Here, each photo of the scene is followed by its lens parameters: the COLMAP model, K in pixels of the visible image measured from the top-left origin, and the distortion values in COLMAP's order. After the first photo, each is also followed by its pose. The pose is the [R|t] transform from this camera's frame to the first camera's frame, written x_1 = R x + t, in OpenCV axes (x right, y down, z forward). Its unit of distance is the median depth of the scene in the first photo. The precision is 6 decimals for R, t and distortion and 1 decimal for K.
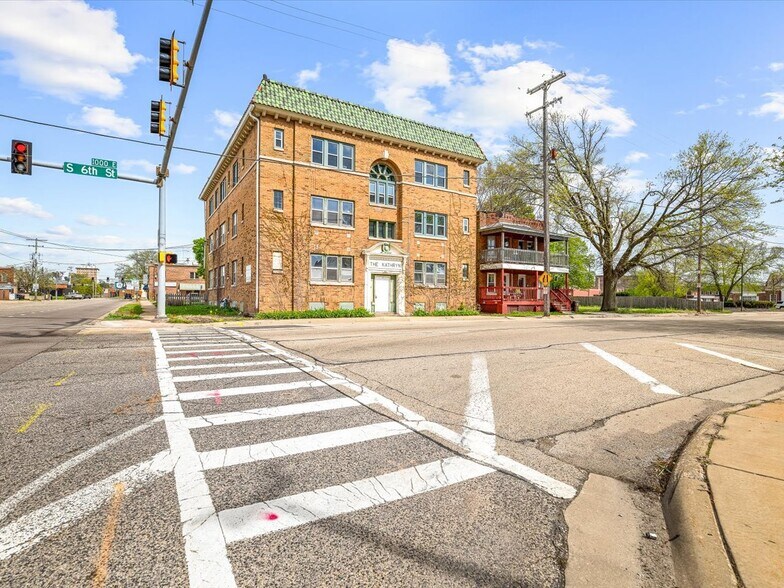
lens RADIAL K [[401.1, 0, 382.4], [0, 401.1, 299.5], [0, 0, 1]] dist [0.018377, -0.003320]
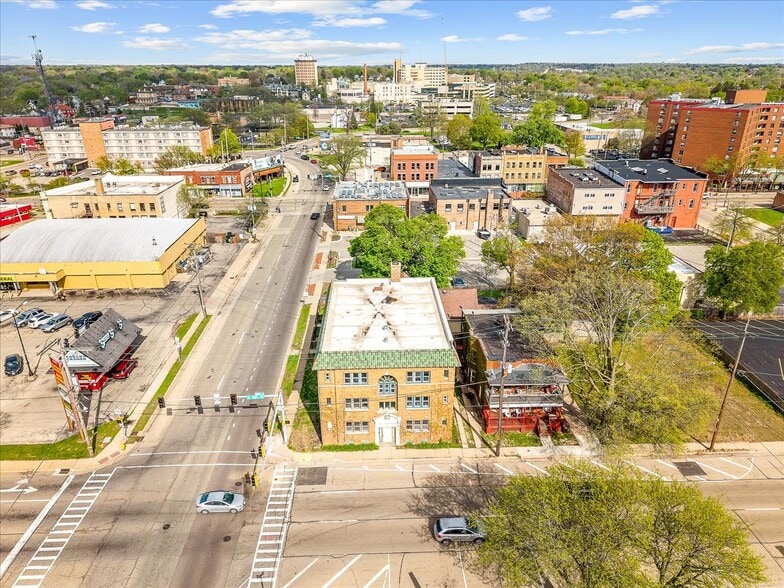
lens RADIAL K [[534.4, 0, 392.3], [0, 534.4, 296.1], [0, 0, 1]] dist [0.029338, -0.030946]
pose [[0.881493, 0.173577, -0.439136, 1.116557], [0.010026, 0.922896, 0.384918, -1.744882], [0.472090, -0.343705, 0.811787, -0.899427]]
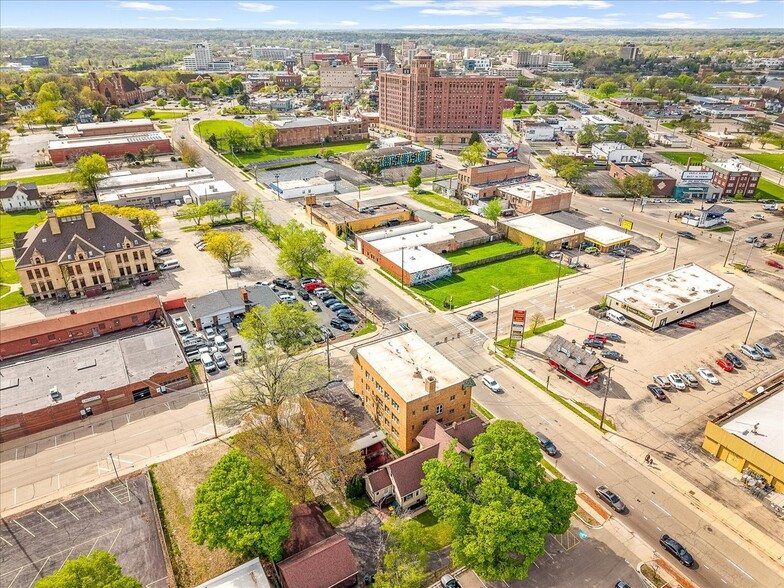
lens RADIAL K [[534.4, 0, 393.5], [0, 534.4, 287.0], [0, 0, 1]] dist [0.029338, -0.030946]
pose [[-0.999941, -0.007998, -0.007344, -0.050524], [-0.010402, 0.899577, 0.436637, -3.238327], [0.003115, 0.436688, -0.899608, 5.581355]]
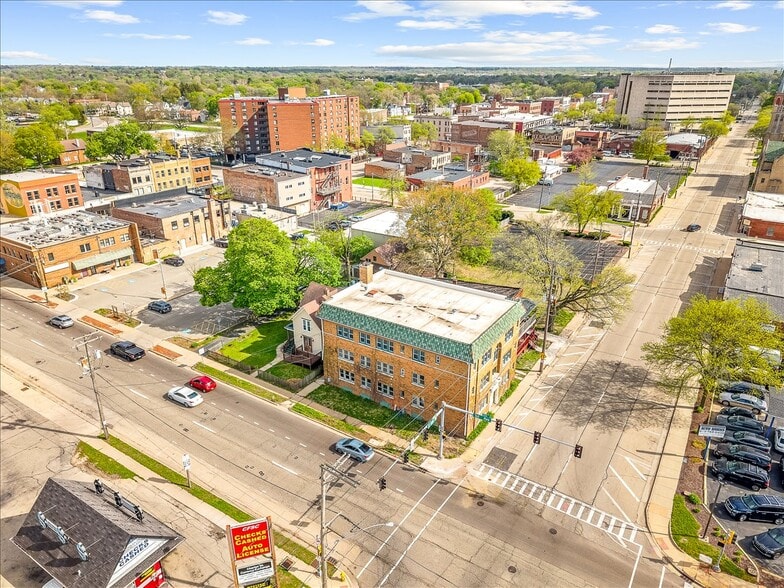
lens RADIAL K [[534.4, 0, 393.5], [0, 534.4, 293.6], [0, 0, 1]] dist [0.029338, -0.030946]
pose [[0.895232, -0.181522, 0.406950, -1.641572], [0.010461, 0.921575, 0.388060, -1.763899], [-0.445477, -0.343147, 0.826923, -0.981336]]
